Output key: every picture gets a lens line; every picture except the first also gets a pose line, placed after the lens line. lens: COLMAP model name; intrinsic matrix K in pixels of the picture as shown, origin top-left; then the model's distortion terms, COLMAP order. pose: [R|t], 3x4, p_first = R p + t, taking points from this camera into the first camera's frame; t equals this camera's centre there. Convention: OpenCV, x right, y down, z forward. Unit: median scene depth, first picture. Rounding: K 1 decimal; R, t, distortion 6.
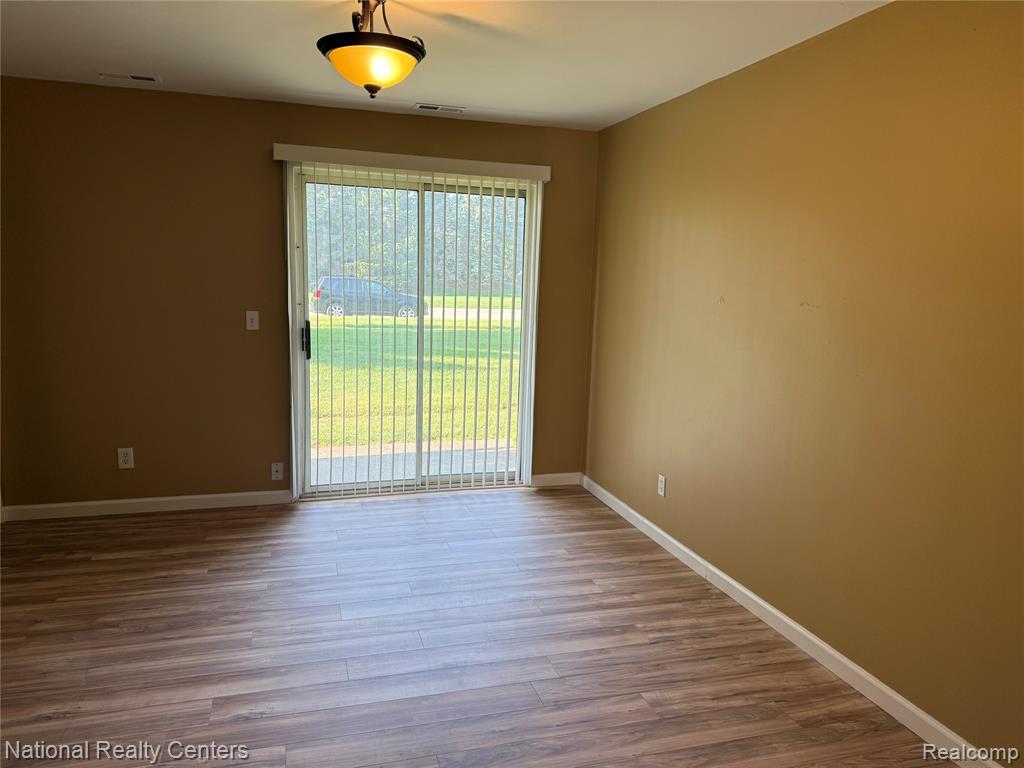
lens RADIAL K [[719.1, 0, 506.1], [0, 719.1, 382.9], [0, 0, 1]] dist [0.062929, -0.074269]
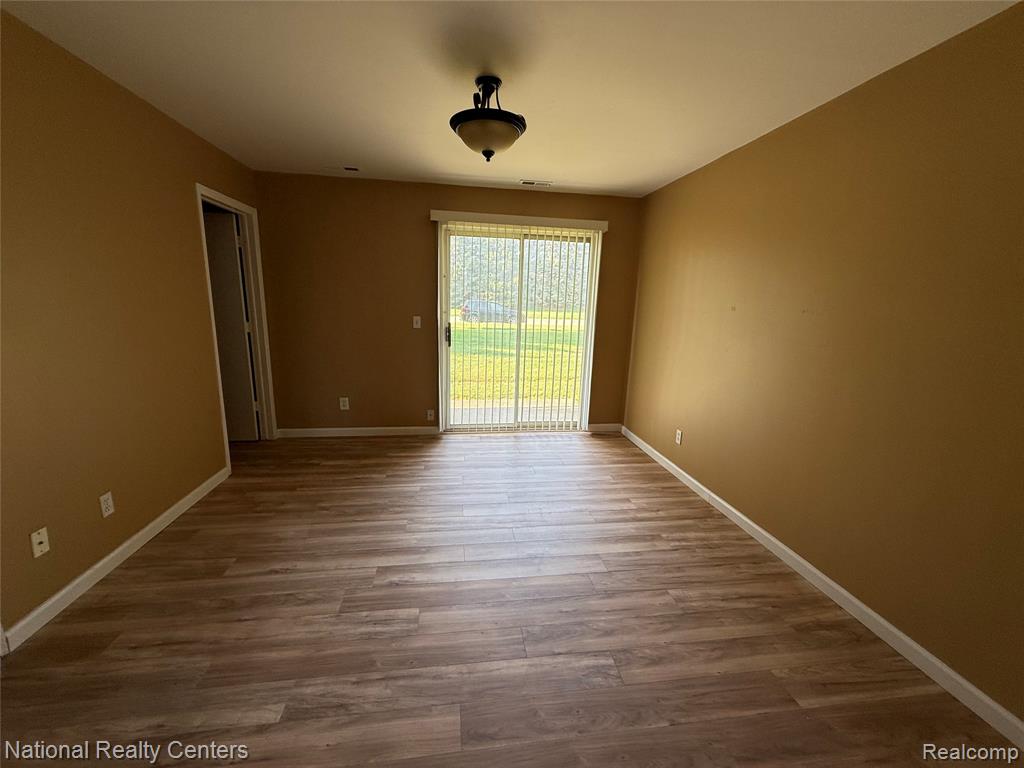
lens RADIAL K [[407.9, 0, 511.4], [0, 407.9, 383.4], [0, 0, 1]] dist [0.001307, -0.000432]
pose [[0.989743, 0.030936, -0.139473, -0.011590], [-0.023822, 0.998342, 0.052391, -0.003114], [0.140862, -0.048531, 0.988839, 0.154275]]
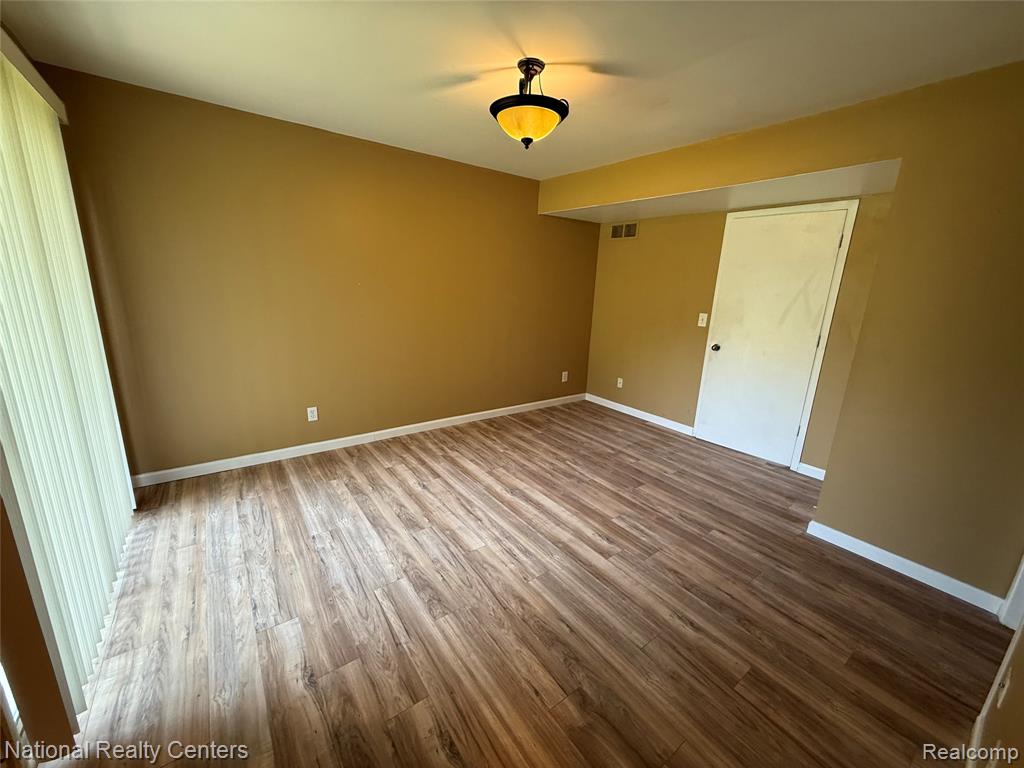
lens RADIAL K [[407.9, 0, 517.1], [0, 407.9, 385.0], [0, 0, 1]] dist [0.001307, -0.000432]
pose [[-0.354244, -0.273487, 0.894269, -0.752722], [0.086927, 0.942510, 0.322674, -0.163578], [-0.931104, 0.192041, -0.310105, 1.020463]]
